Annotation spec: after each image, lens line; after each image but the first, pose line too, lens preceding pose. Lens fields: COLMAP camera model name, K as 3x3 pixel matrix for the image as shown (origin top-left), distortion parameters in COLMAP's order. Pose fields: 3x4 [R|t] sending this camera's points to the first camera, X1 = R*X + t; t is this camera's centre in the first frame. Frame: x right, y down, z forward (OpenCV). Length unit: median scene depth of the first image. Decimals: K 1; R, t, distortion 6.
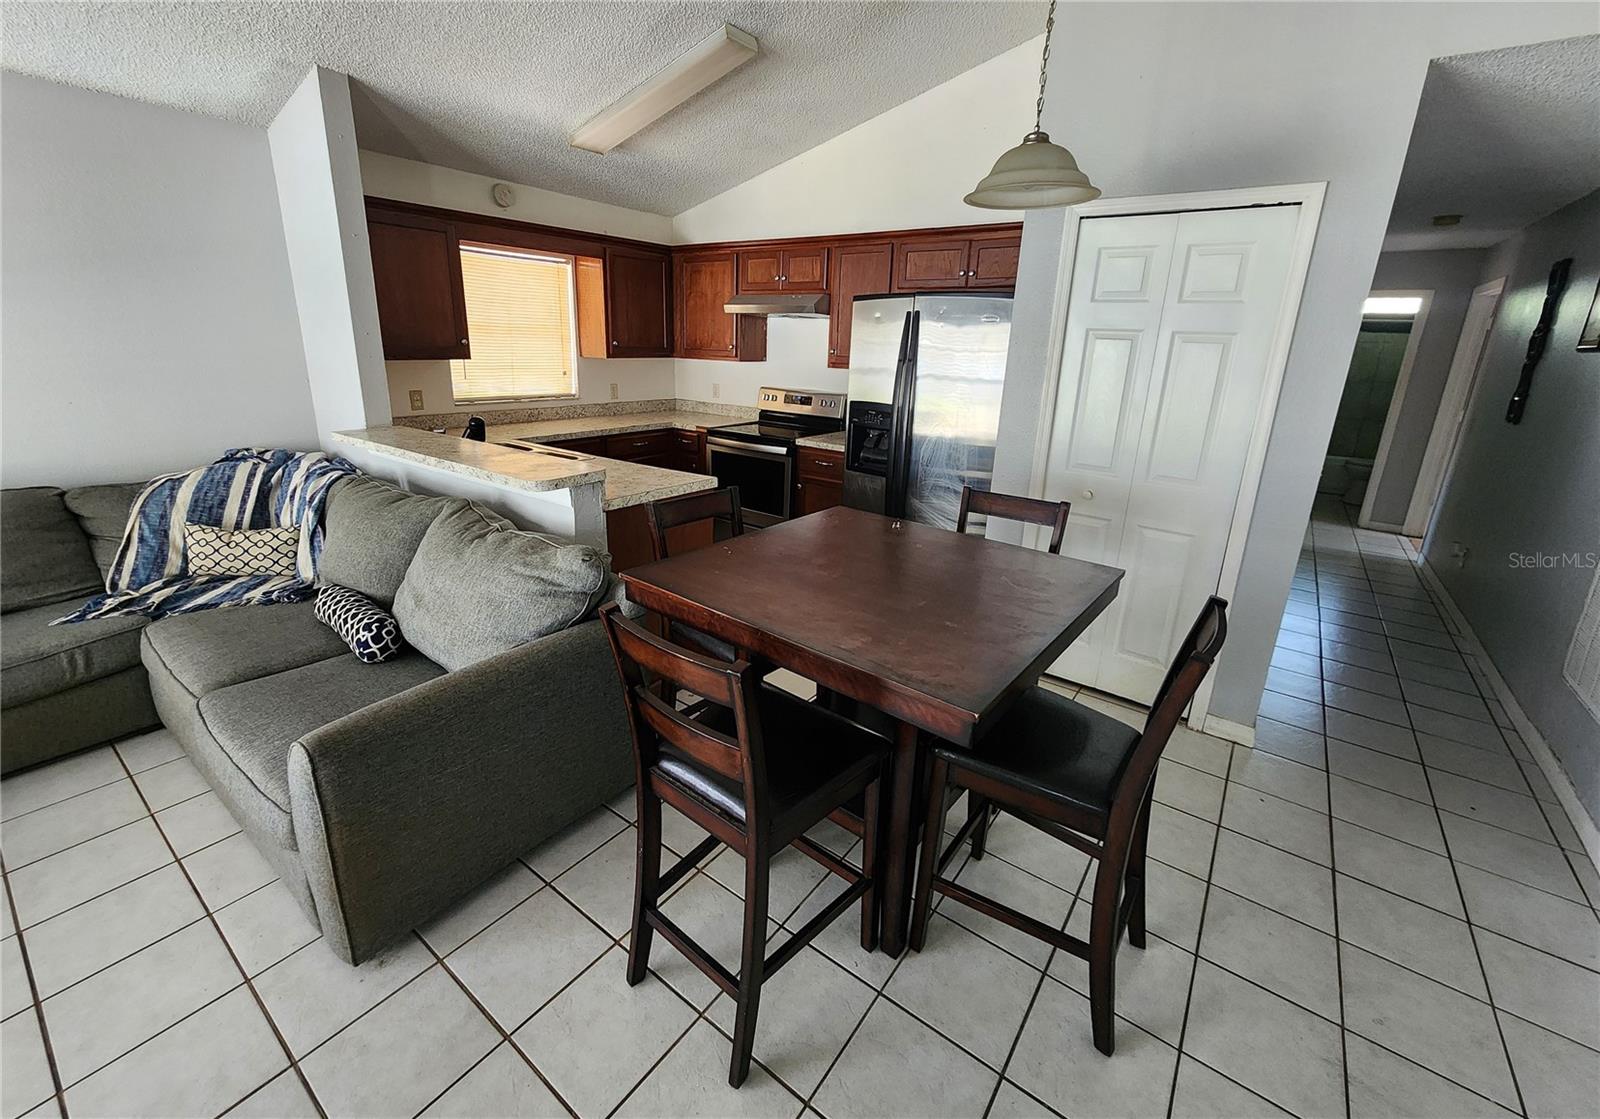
lens RADIAL K [[654.8, 0, 791.0], [0, 654.8, 521.8], [0, 0, 1]] dist [0.000892, -0.001064]
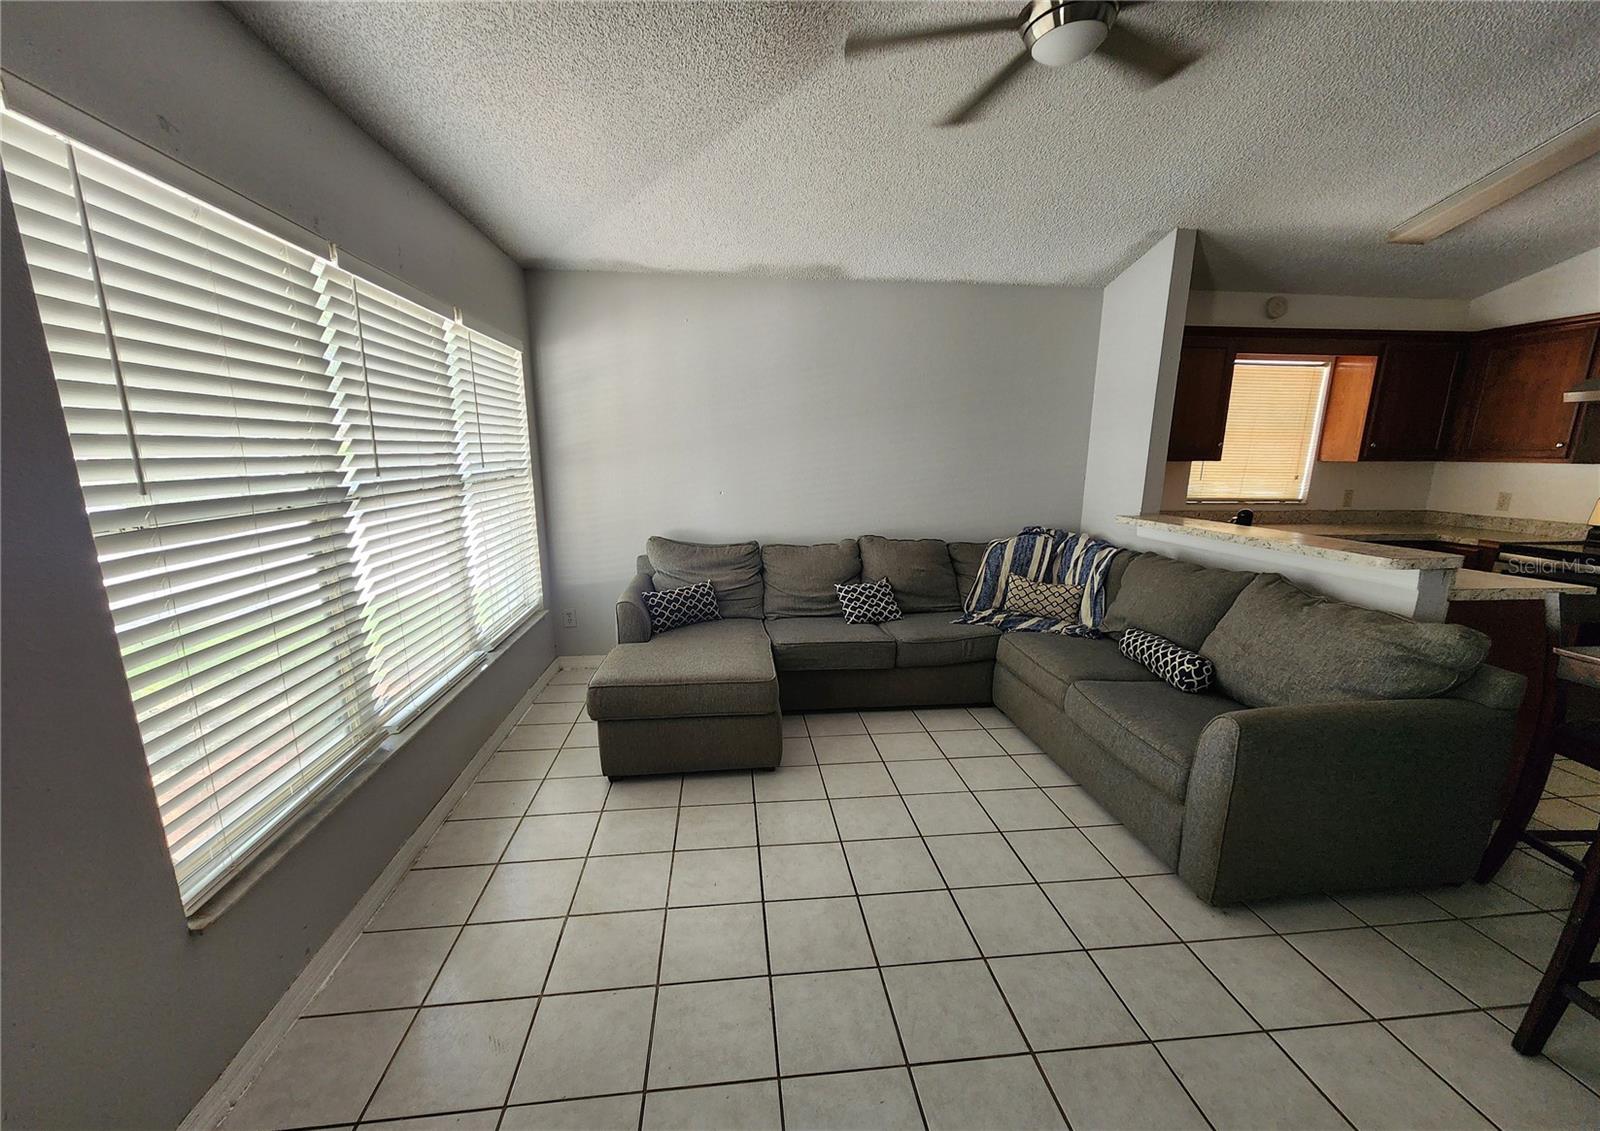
lens RADIAL K [[655.8, 0, 796.4], [0, 655.8, 600.3], [0, 0, 1]] dist [-0.003212, 0.000054]
pose [[0.681399, 0.135974, -0.719171, -0.172695], [-0.181101, 0.983360, 0.014335, 0.101440], [0.709153, 0.120475, 0.694685, -0.252272]]
